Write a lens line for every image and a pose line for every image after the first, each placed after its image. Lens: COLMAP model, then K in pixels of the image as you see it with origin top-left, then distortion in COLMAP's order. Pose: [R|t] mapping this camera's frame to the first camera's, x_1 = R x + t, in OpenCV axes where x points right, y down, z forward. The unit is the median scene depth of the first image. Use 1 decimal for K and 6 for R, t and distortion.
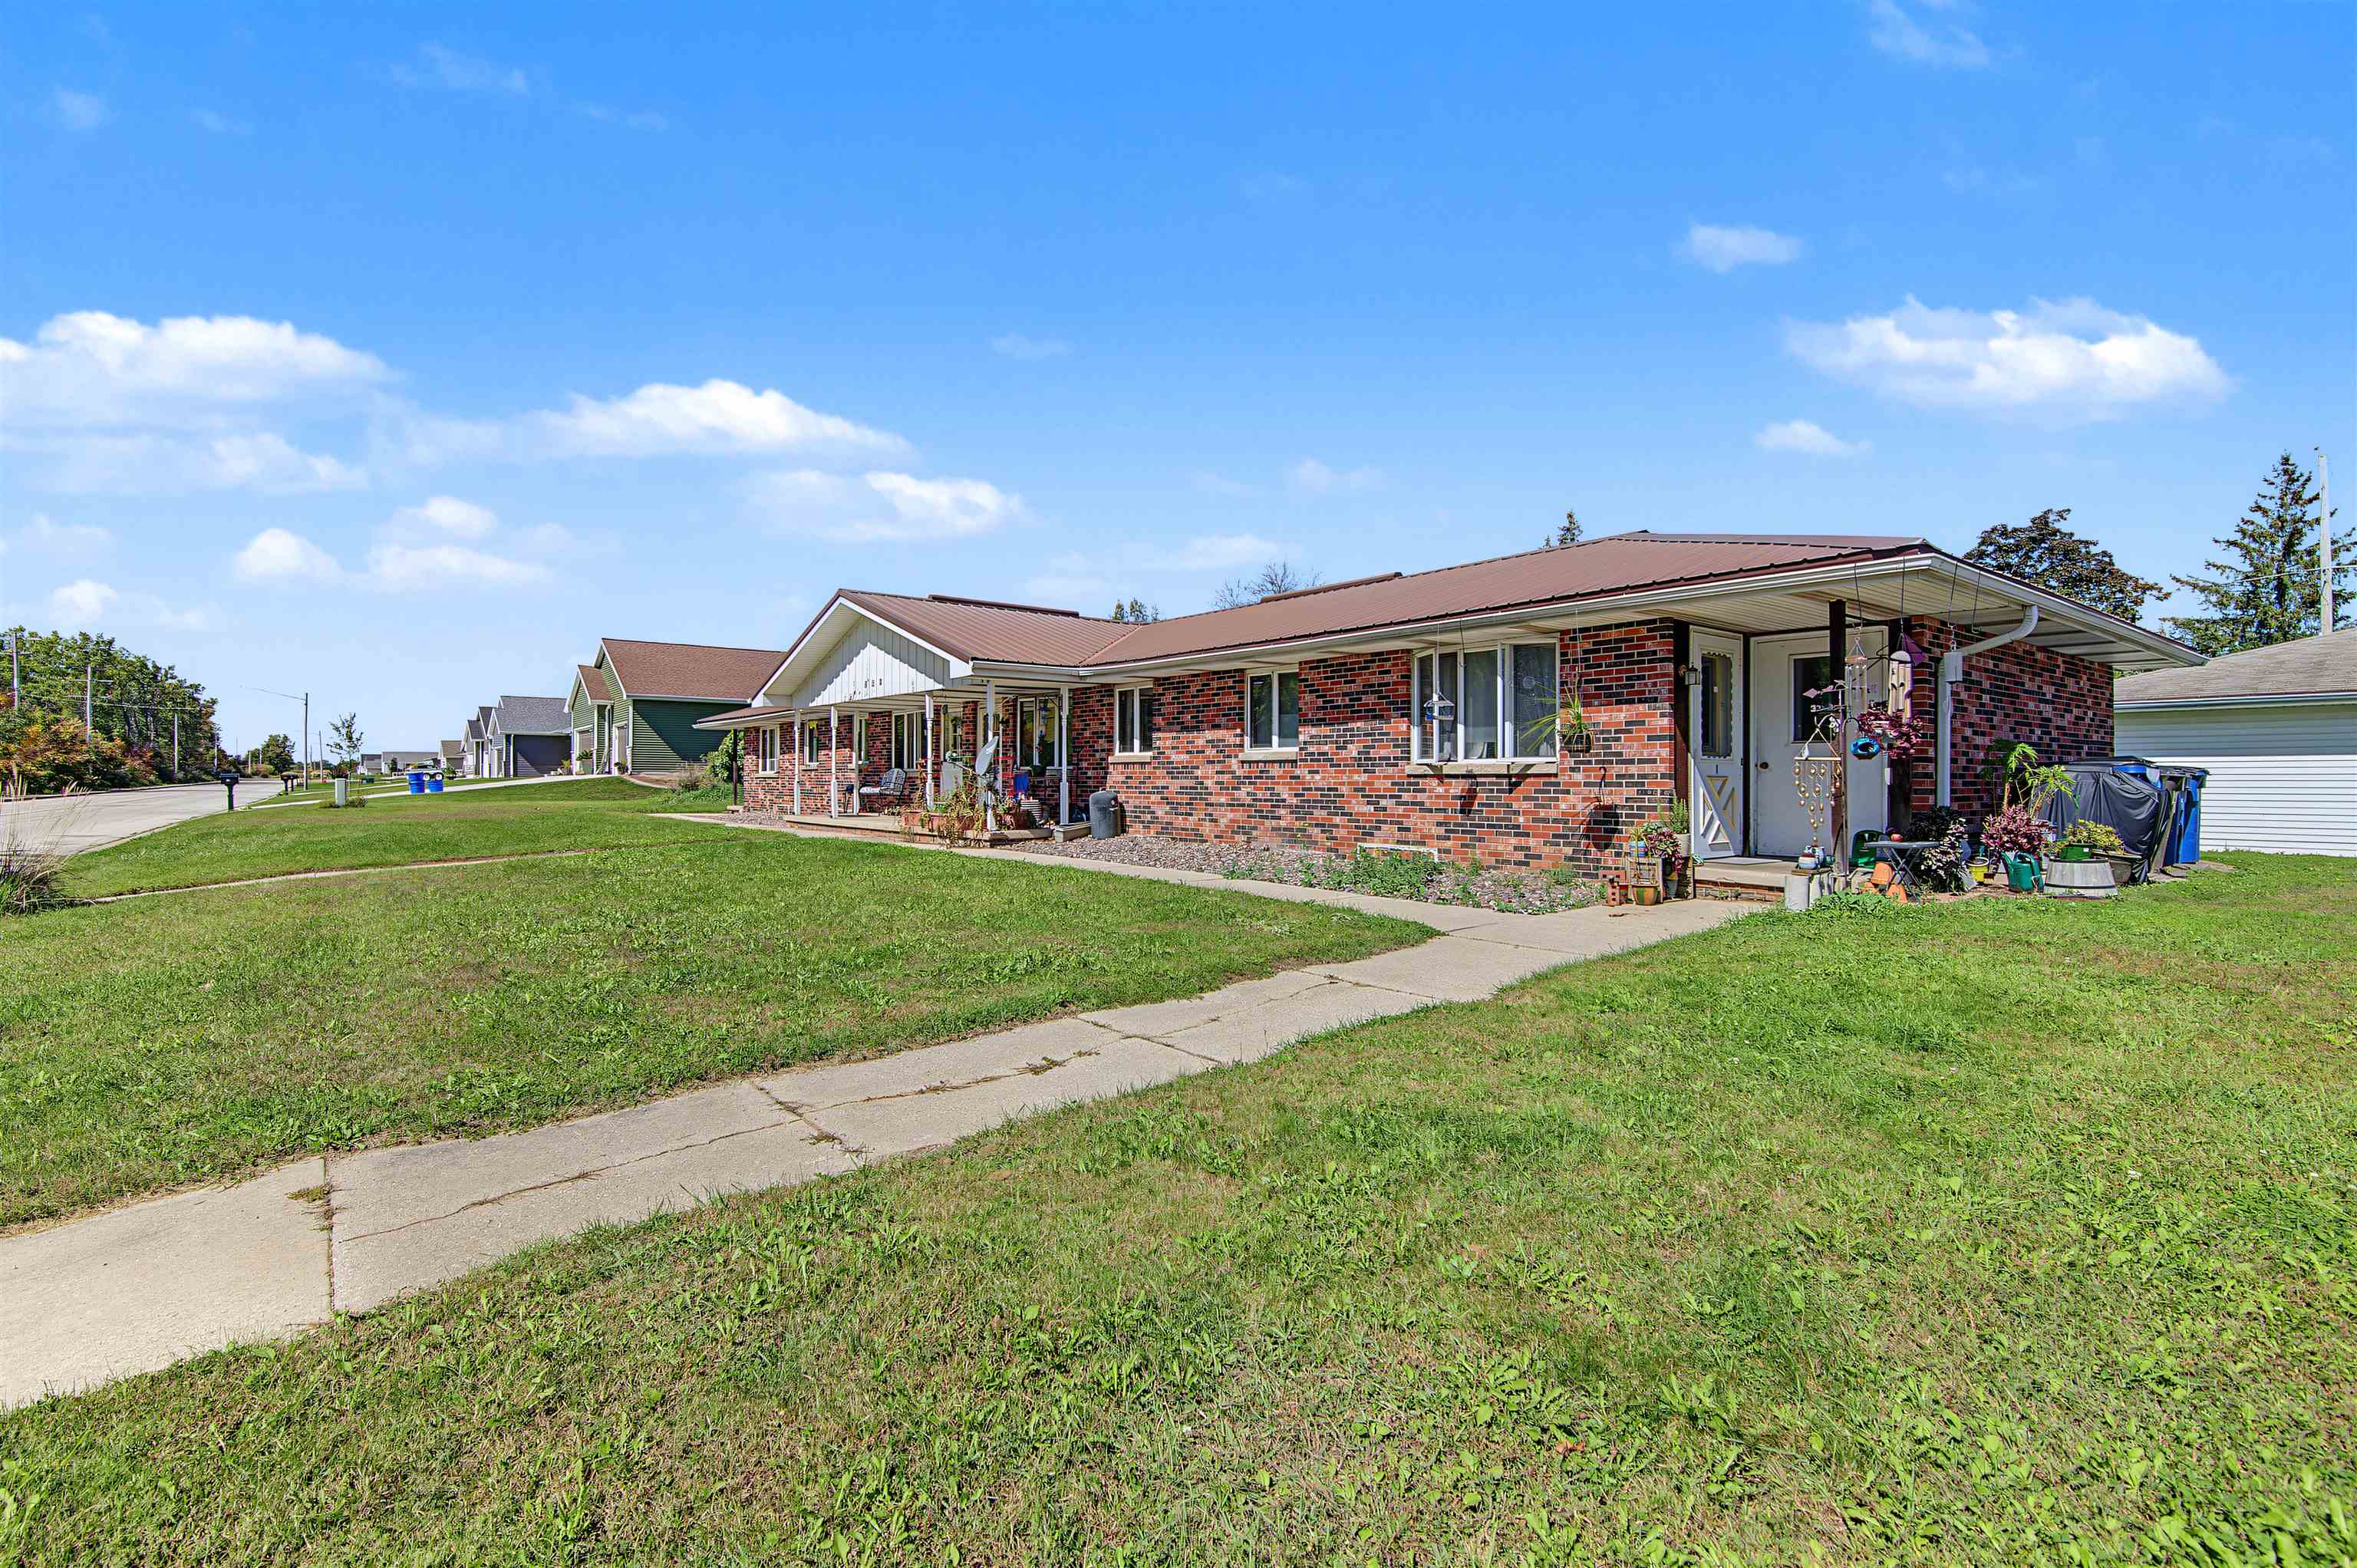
lens RADIAL K [[1105.4, 0, 1182.6], [0, 1105.4, 751.1], [0, 0, 1]] dist [0.000638, 0.000393]
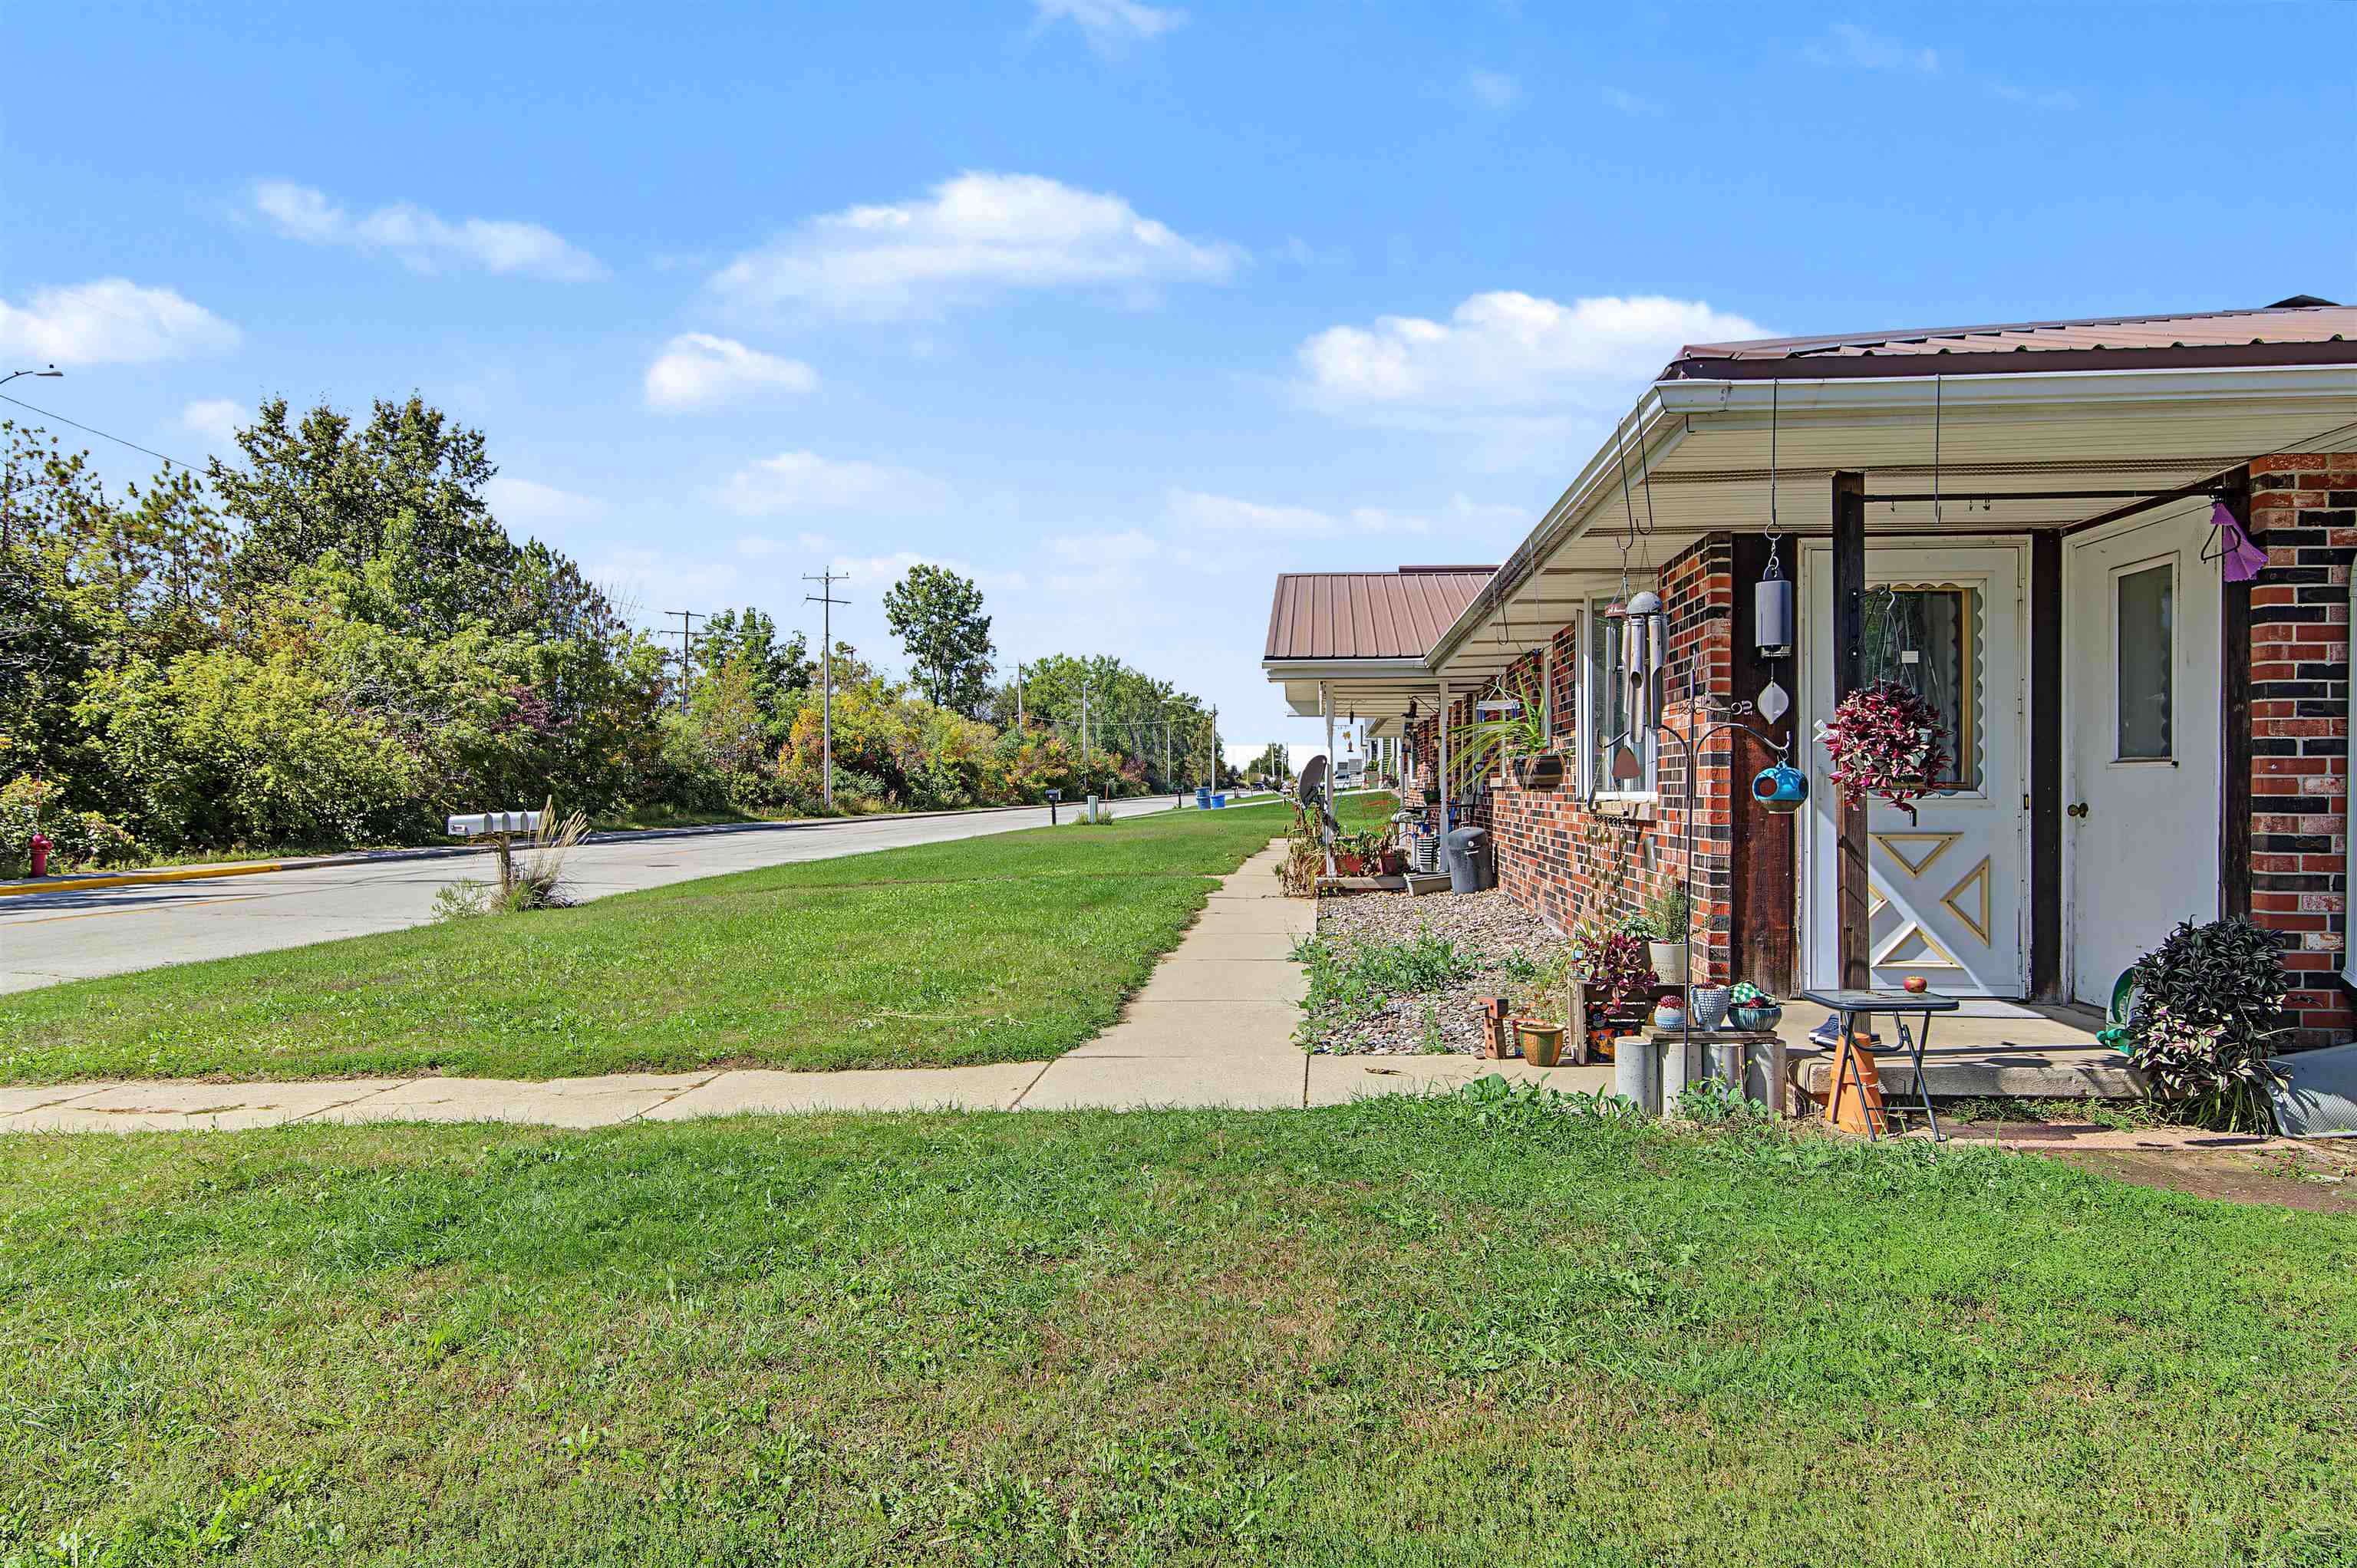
lens RADIAL K [[1458.0, 0, 1178.5], [0, 1458.0, 784.0], [0, 0, 1]] dist [-0.001258, -0.000096]
pose [[0.710576, -0.003729, -0.703611, 0.505351], [0.020904, 0.999656, 0.015814, -0.011622], [0.703310, -0.025946, 0.710409, 0.215731]]
